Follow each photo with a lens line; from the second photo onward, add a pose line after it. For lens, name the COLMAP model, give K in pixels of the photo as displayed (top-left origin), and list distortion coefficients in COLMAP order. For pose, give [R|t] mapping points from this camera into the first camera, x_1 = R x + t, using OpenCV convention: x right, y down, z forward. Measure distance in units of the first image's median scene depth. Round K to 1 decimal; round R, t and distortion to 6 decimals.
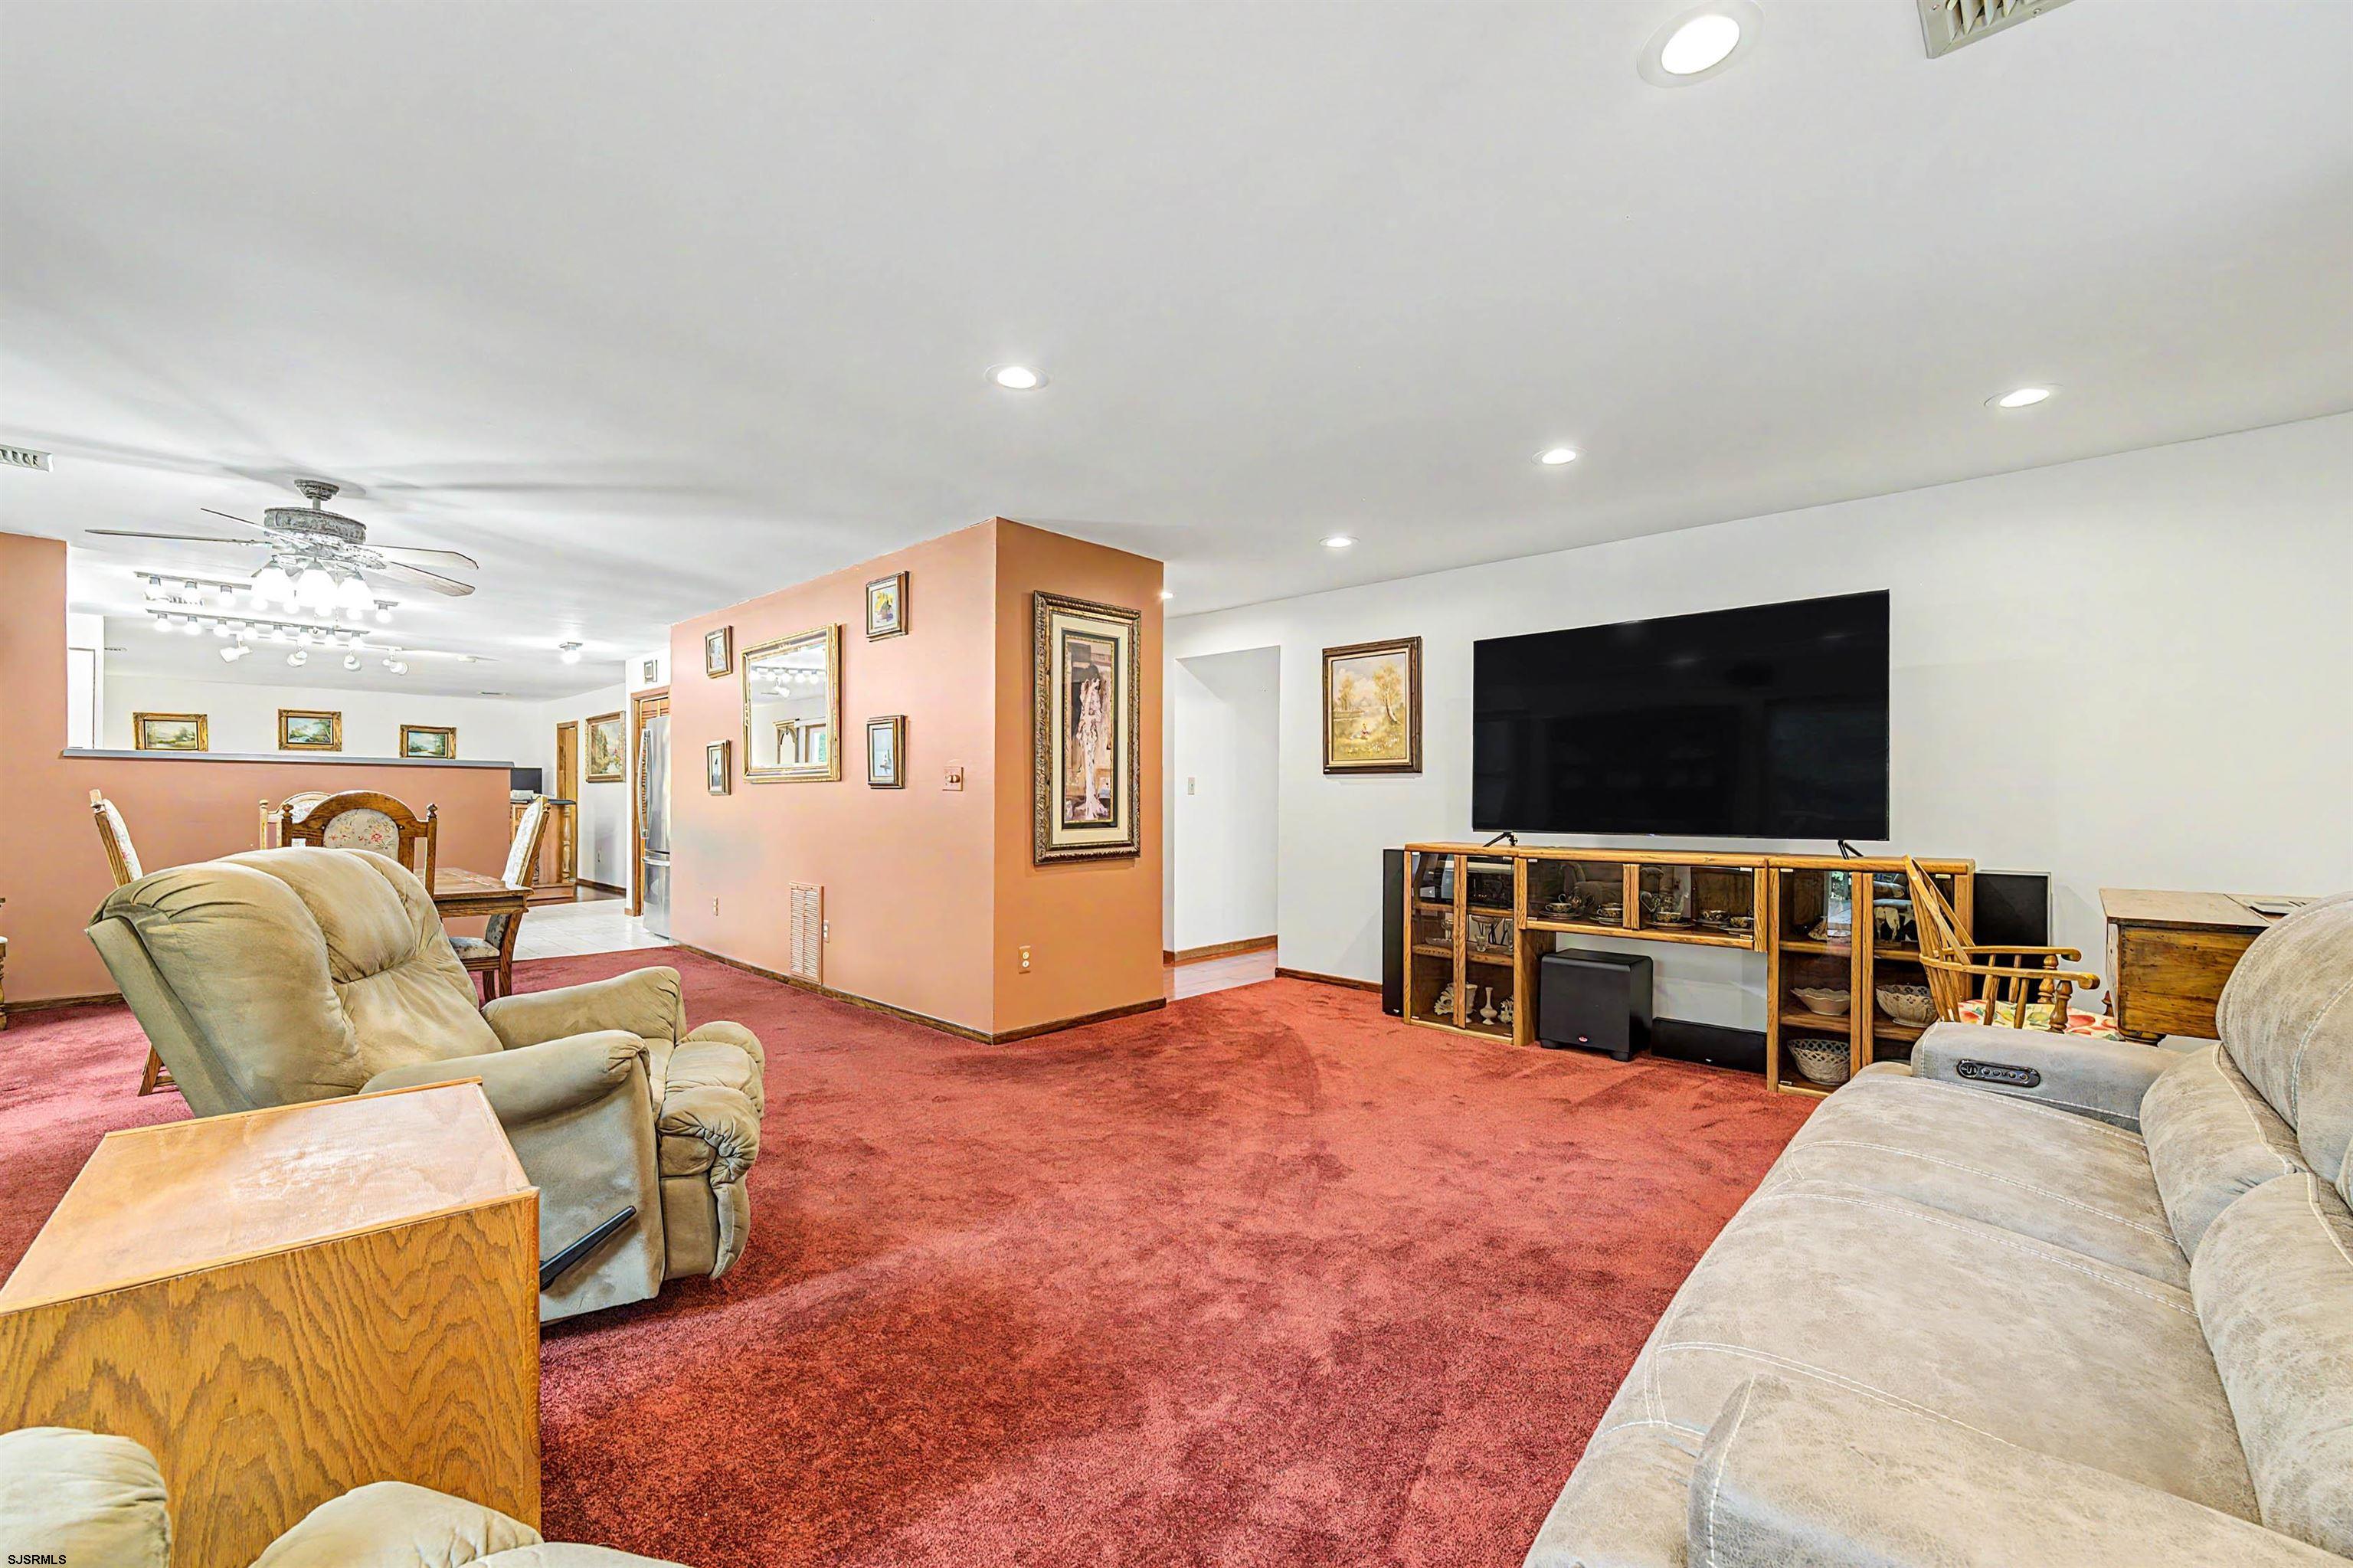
lens RADIAL K [[935.0, 0, 1161.0], [0, 935.0, 789.8], [0, 0, 1]] dist [-0.009936, 0.000249]
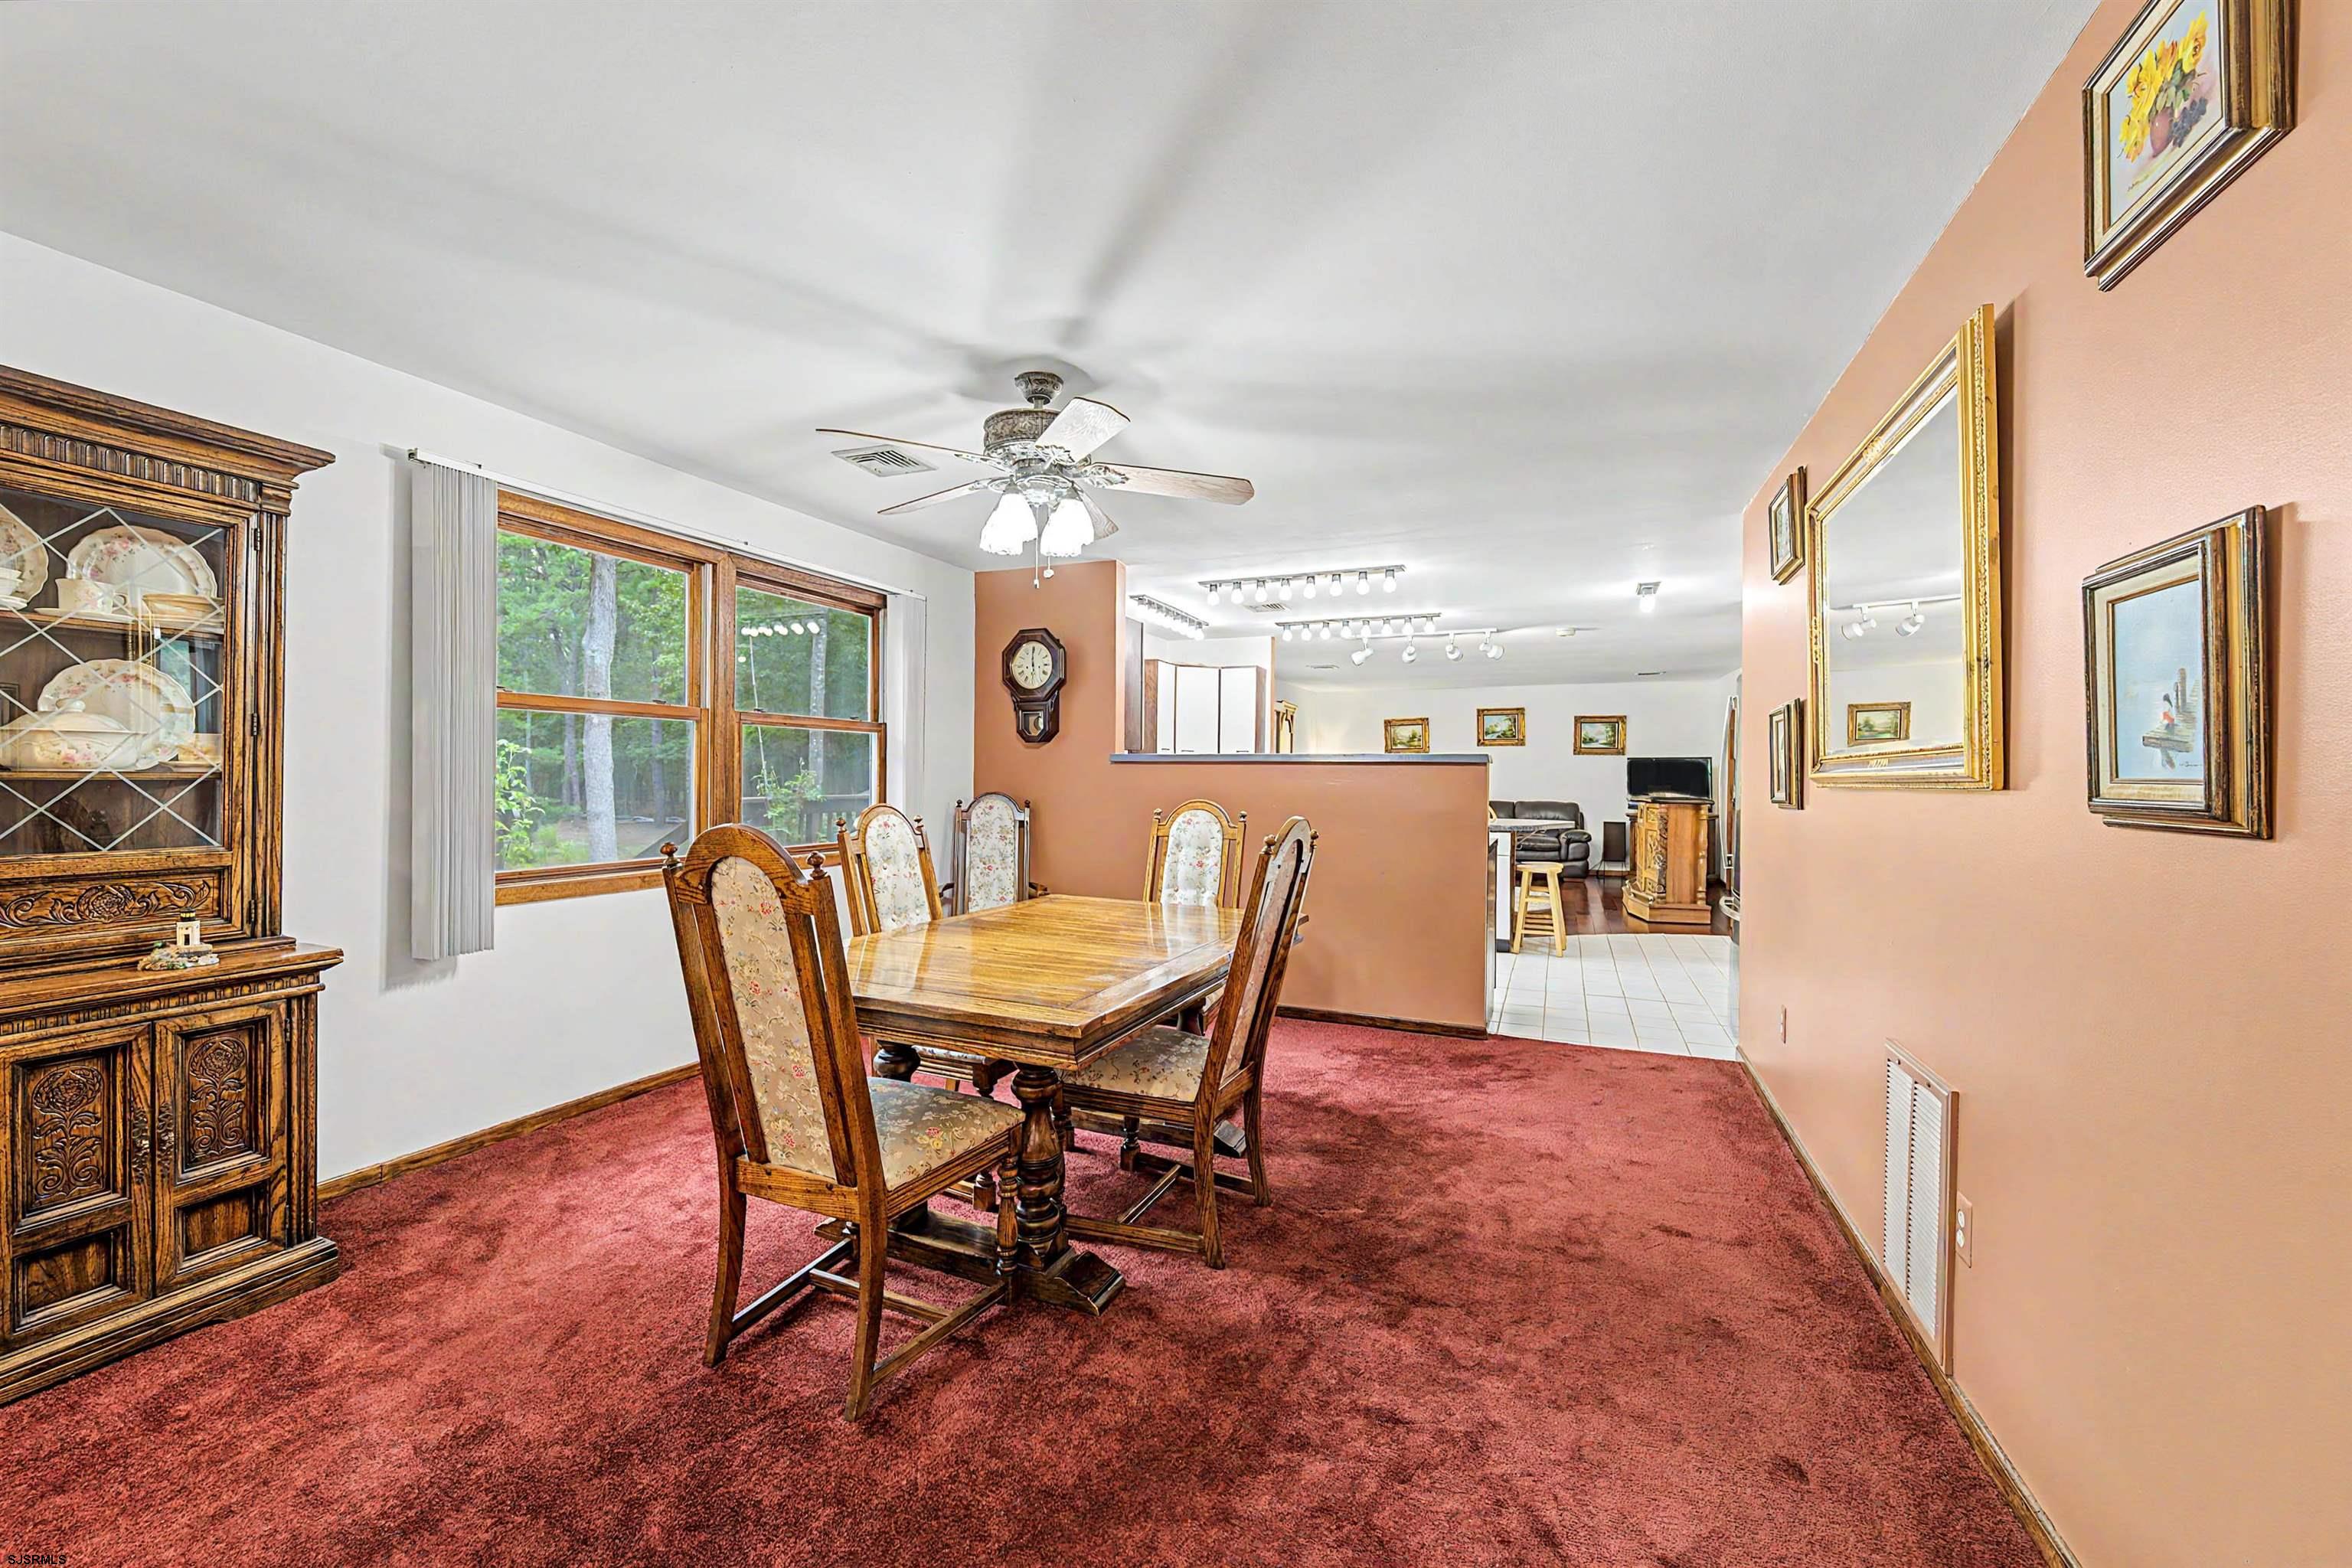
lens RADIAL K [[934.6, 0, 1167.4], [0, 934.6, 774.7], [0, 0, 1]] dist [-0.009936, 0.000249]
pose [[0.361811, -0.006298, -0.932230, -0.096488], [0.005263, 0.999975, -0.004714, -0.009618], [0.932237, -0.003201, 0.361835, 0.392804]]
